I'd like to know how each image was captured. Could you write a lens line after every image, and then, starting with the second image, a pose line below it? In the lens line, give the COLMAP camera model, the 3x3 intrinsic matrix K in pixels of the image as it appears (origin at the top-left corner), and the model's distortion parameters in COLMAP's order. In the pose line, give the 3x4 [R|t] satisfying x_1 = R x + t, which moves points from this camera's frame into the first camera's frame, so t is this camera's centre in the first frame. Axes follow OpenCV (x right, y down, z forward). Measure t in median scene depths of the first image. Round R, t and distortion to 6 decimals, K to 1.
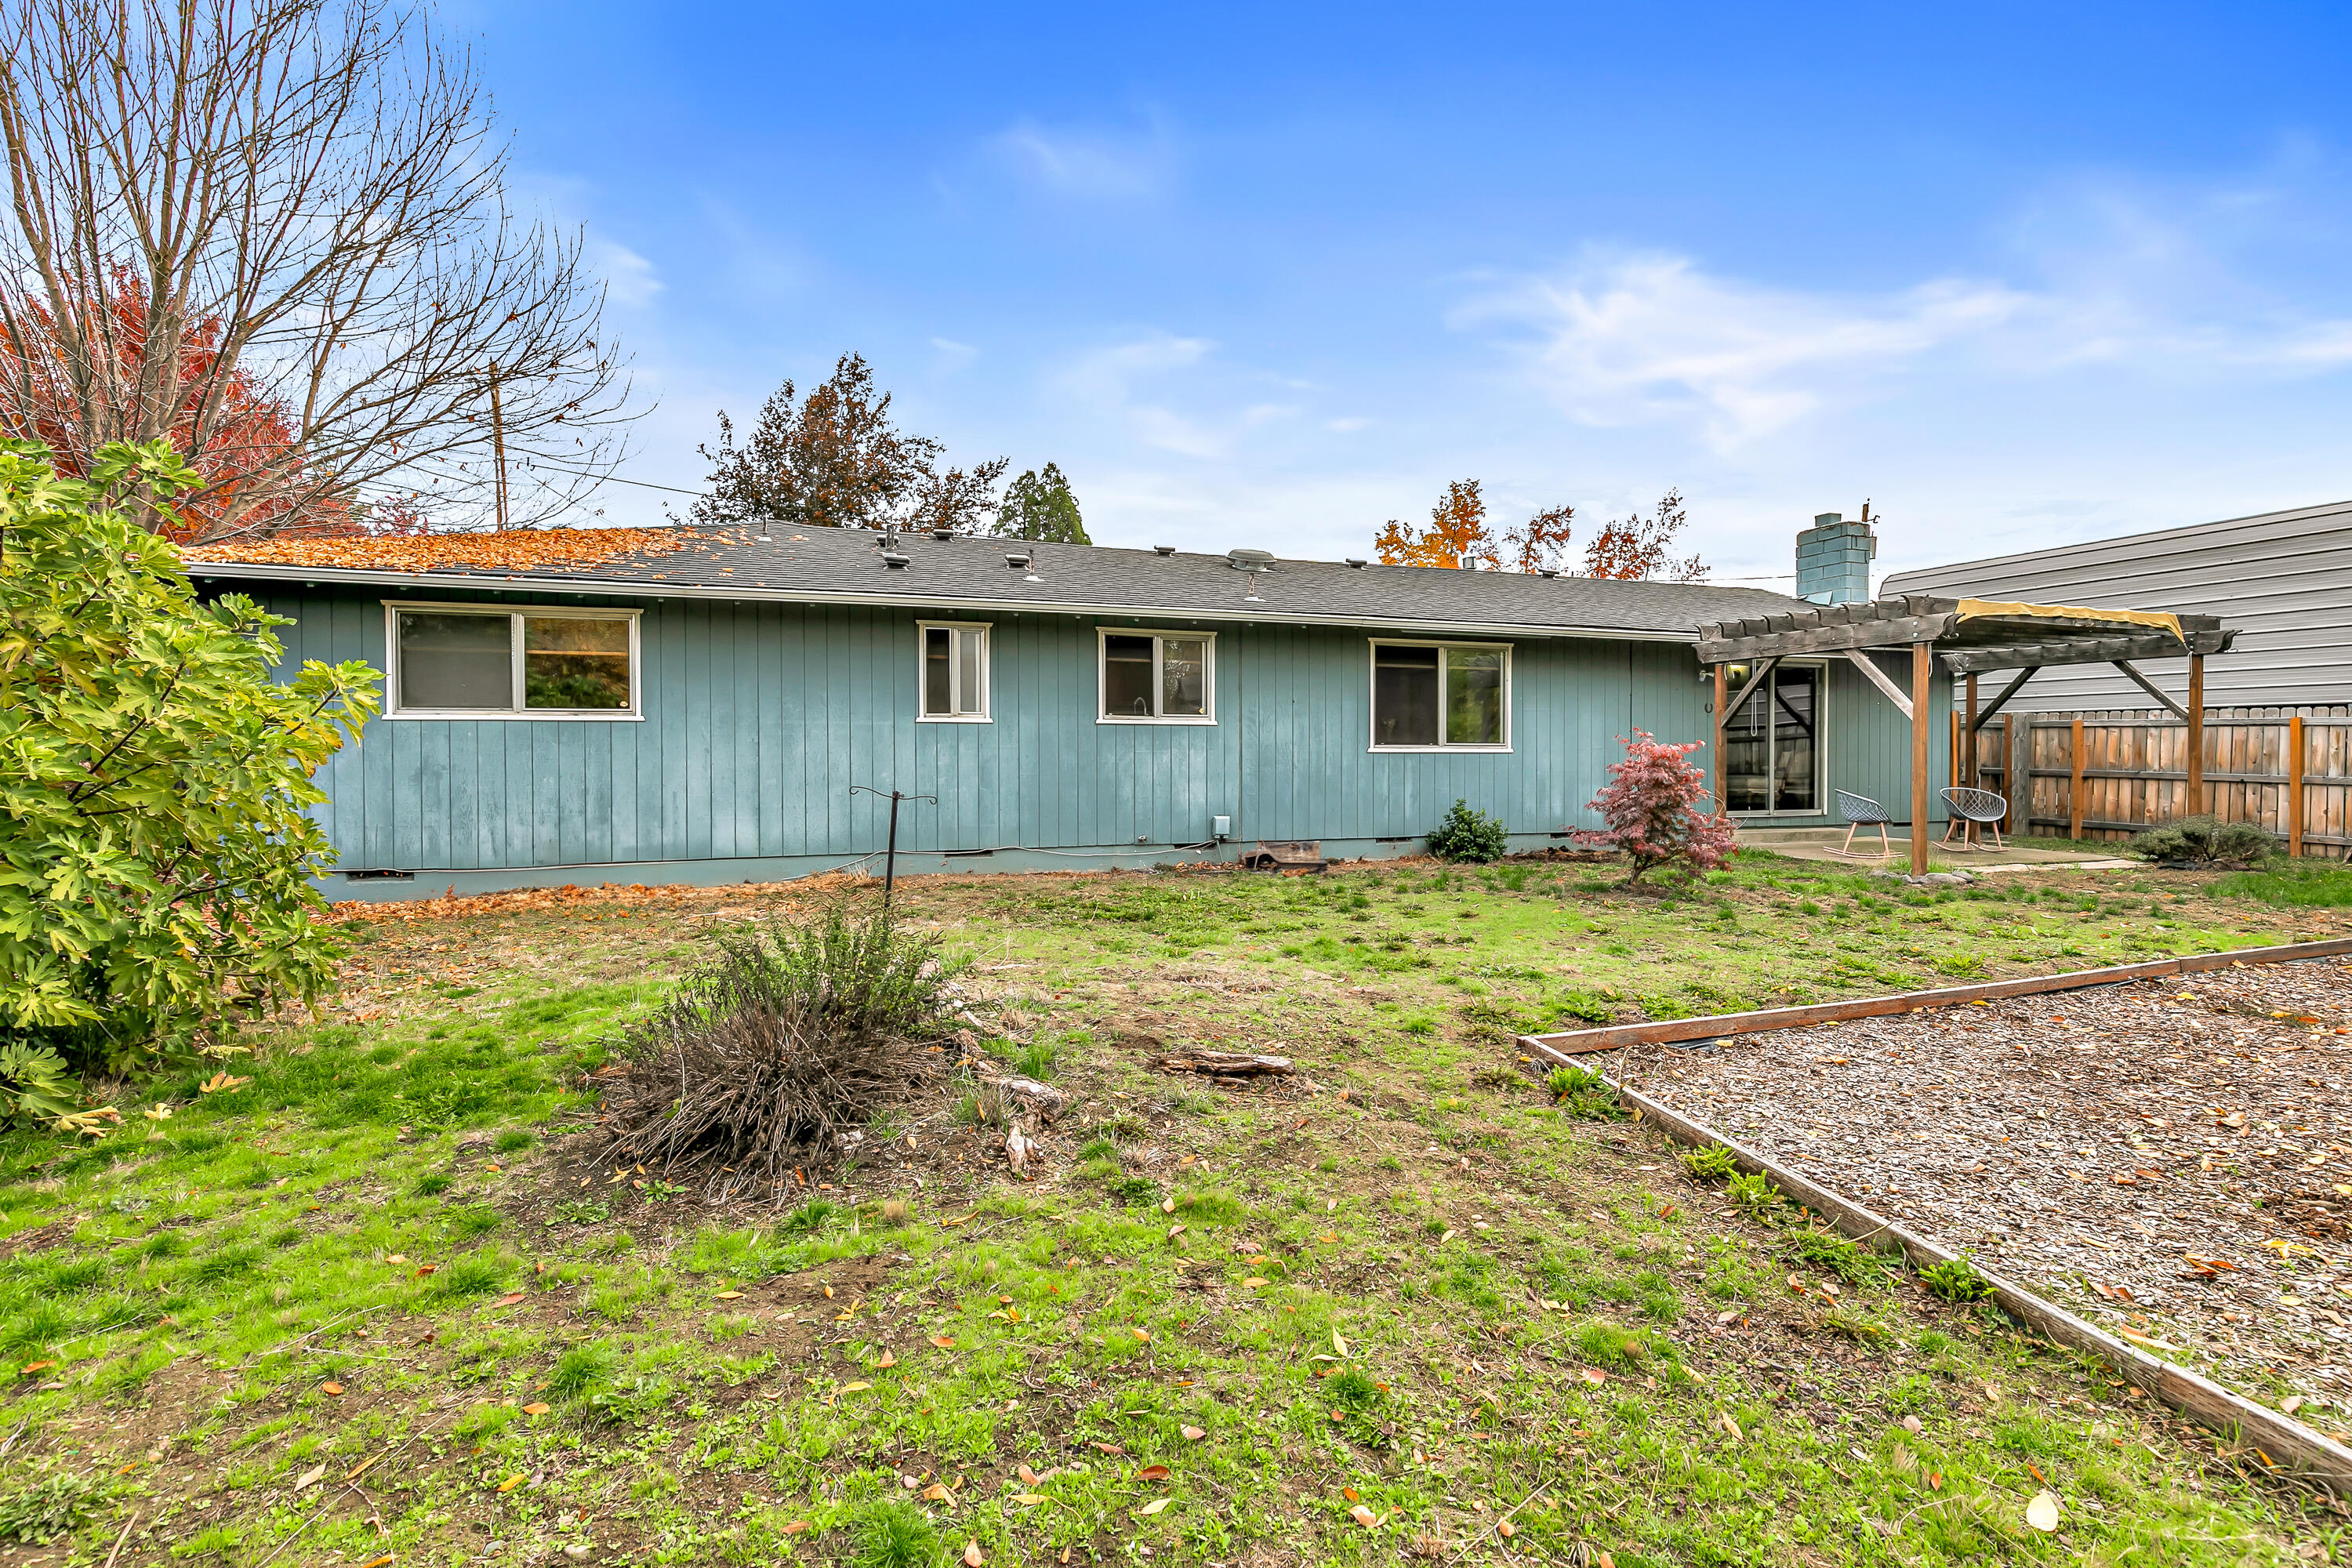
lens RADIAL K [[1087.9, 0, 1166.8], [0, 1087.9, 771.1], [0, 0, 1]] dist [0.010449, -0.001704]
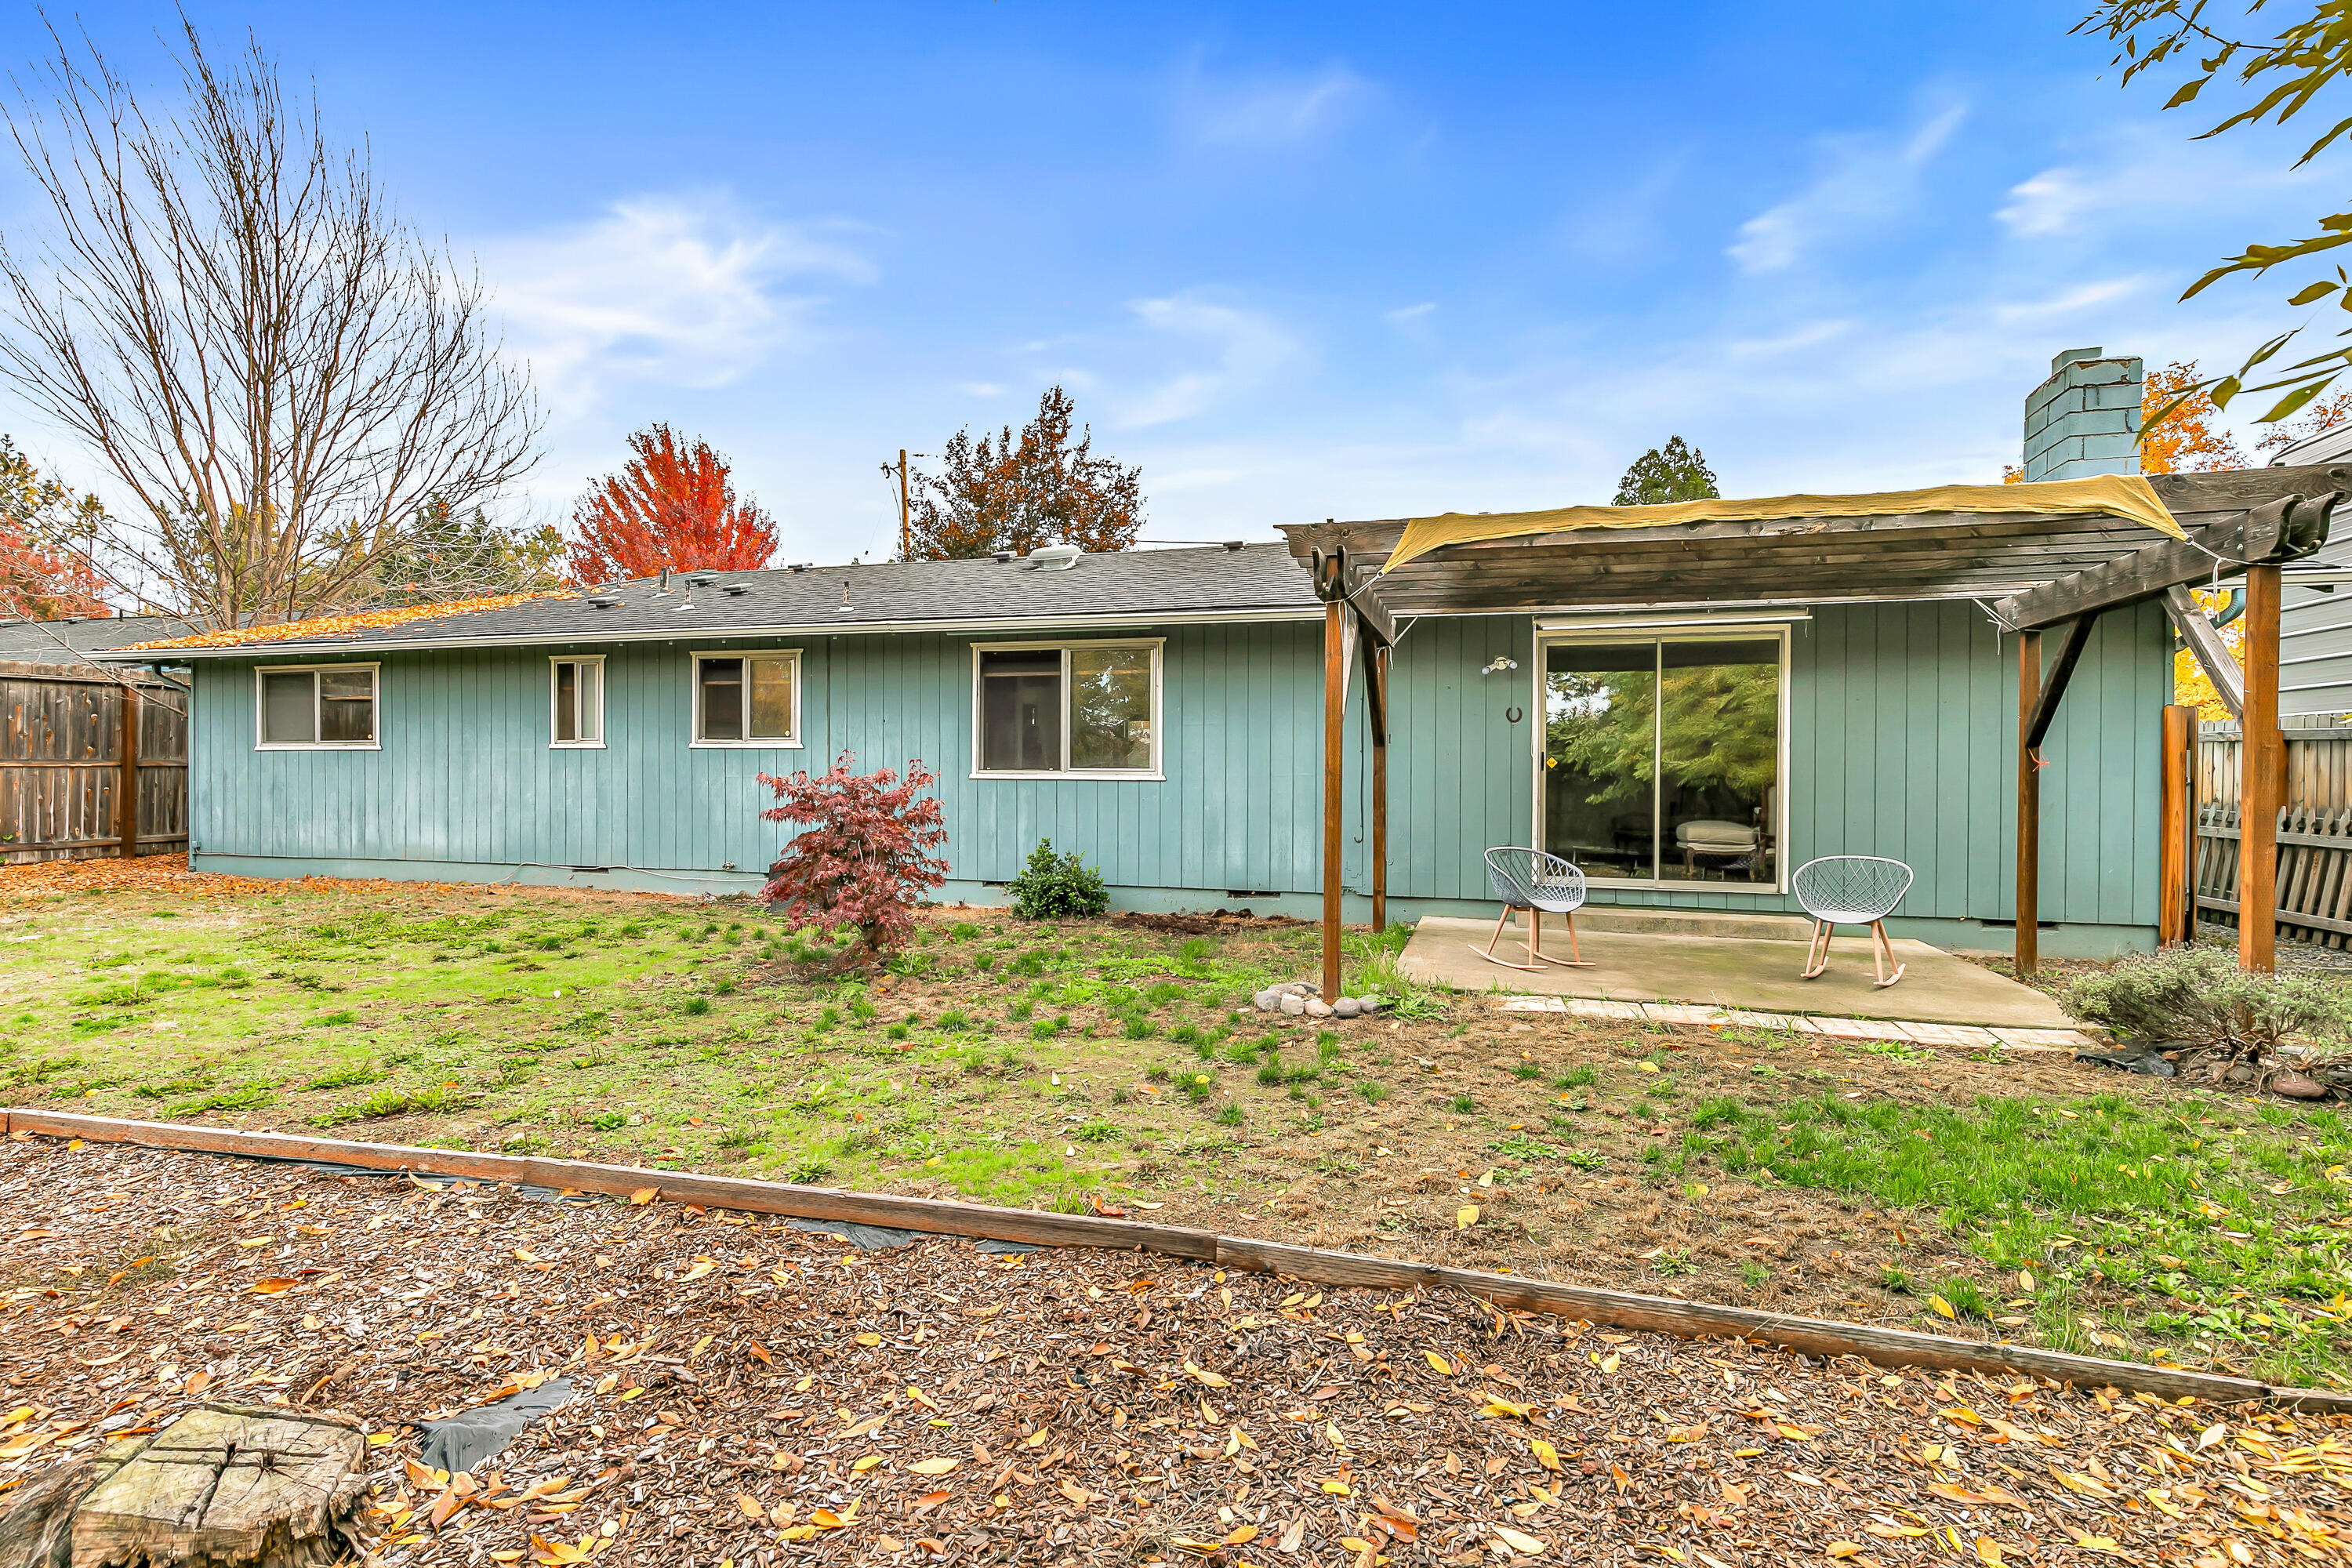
lens RADIAL K [[1087.9, 0, 1173.4], [0, 1087.9, 775.9], [0, 0, 1]] dist [0.010449, -0.001704]
pose [[0.810834, 0.010029, -0.585191, 0.865121], [-0.012276, 0.999925, 0.000128, -0.023002], [0.585148, 0.007080, 0.810896, 0.438267]]
